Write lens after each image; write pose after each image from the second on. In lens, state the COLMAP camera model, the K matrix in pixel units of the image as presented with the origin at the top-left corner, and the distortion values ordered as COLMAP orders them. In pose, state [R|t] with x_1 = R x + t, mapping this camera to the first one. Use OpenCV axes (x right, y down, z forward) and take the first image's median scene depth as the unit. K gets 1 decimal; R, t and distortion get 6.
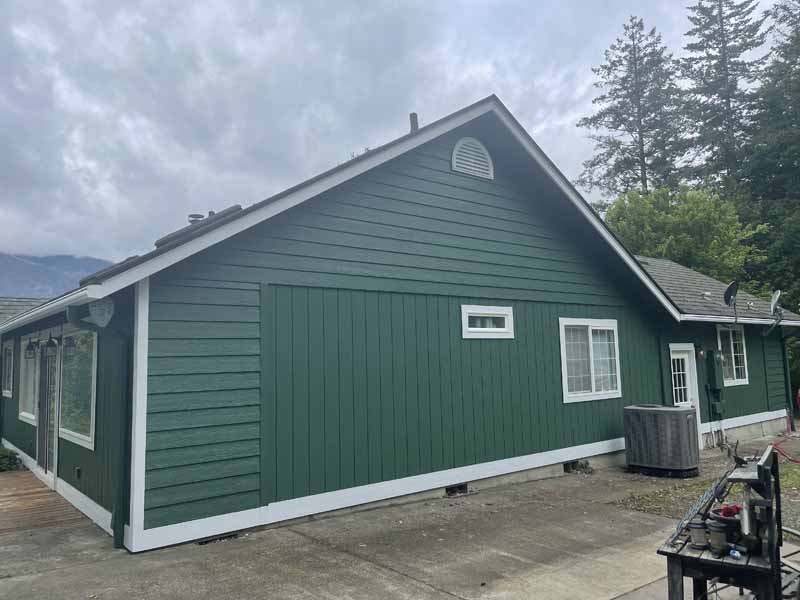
lens RADIAL K [[603.7, 0, 407.8], [0, 603.7, 298.7], [0, 0, 1]] dist [0.059292, -0.080442]
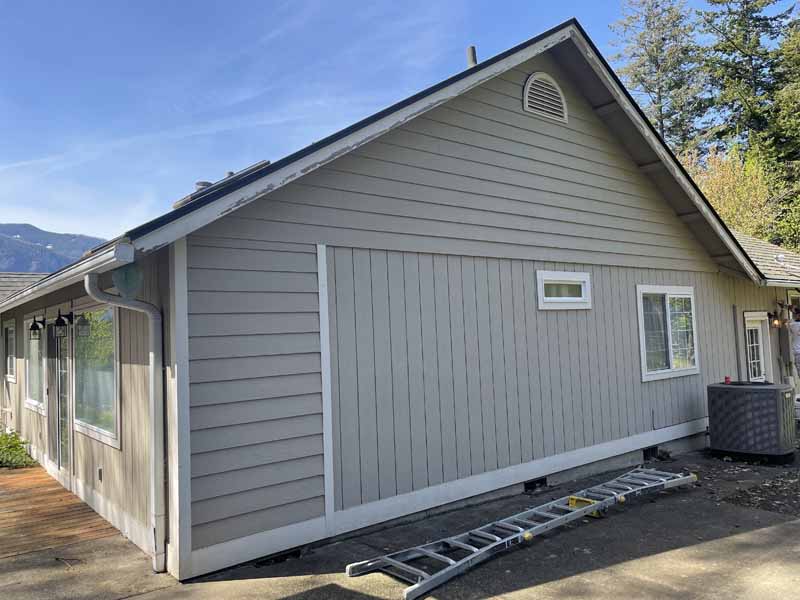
lens RADIAL K [[603.7, 0, 401.9], [0, 603.7, 300.0], [0, 0, 1]] dist [0.059292, -0.080442]
pose [[0.999878, -0.014648, -0.005478, -0.075175], [0.014880, 0.998875, 0.045036, 0.008109], [0.004812, -0.045112, 0.998970, 0.111479]]
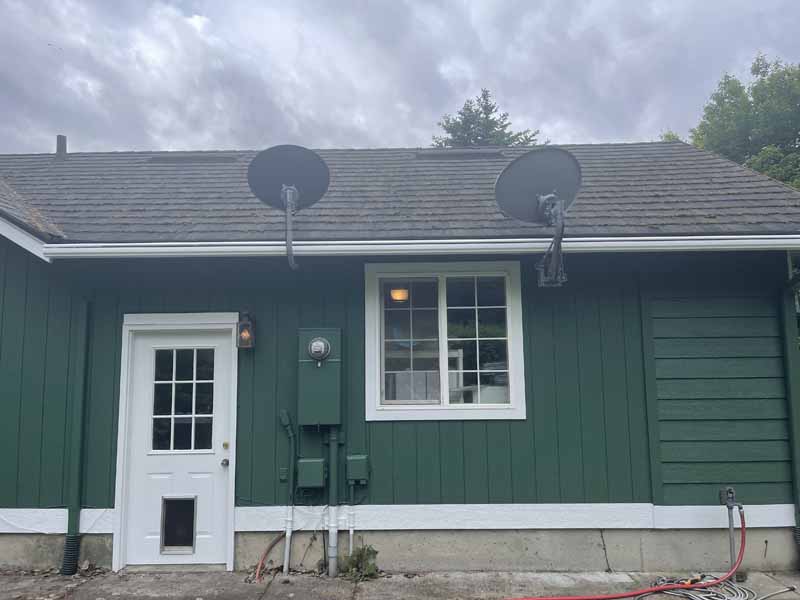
lens RADIAL K [[603.7, 0, 398.6], [0, 603.7, 301.2], [0, 0, 1]] dist [0.059292, -0.080442]
pose [[0.761275, -0.052560, -0.646296, 0.936321], [0.069290, 0.997596, 0.000488, 0.083625], [0.644717, -0.045153, 0.763087, 0.862103]]
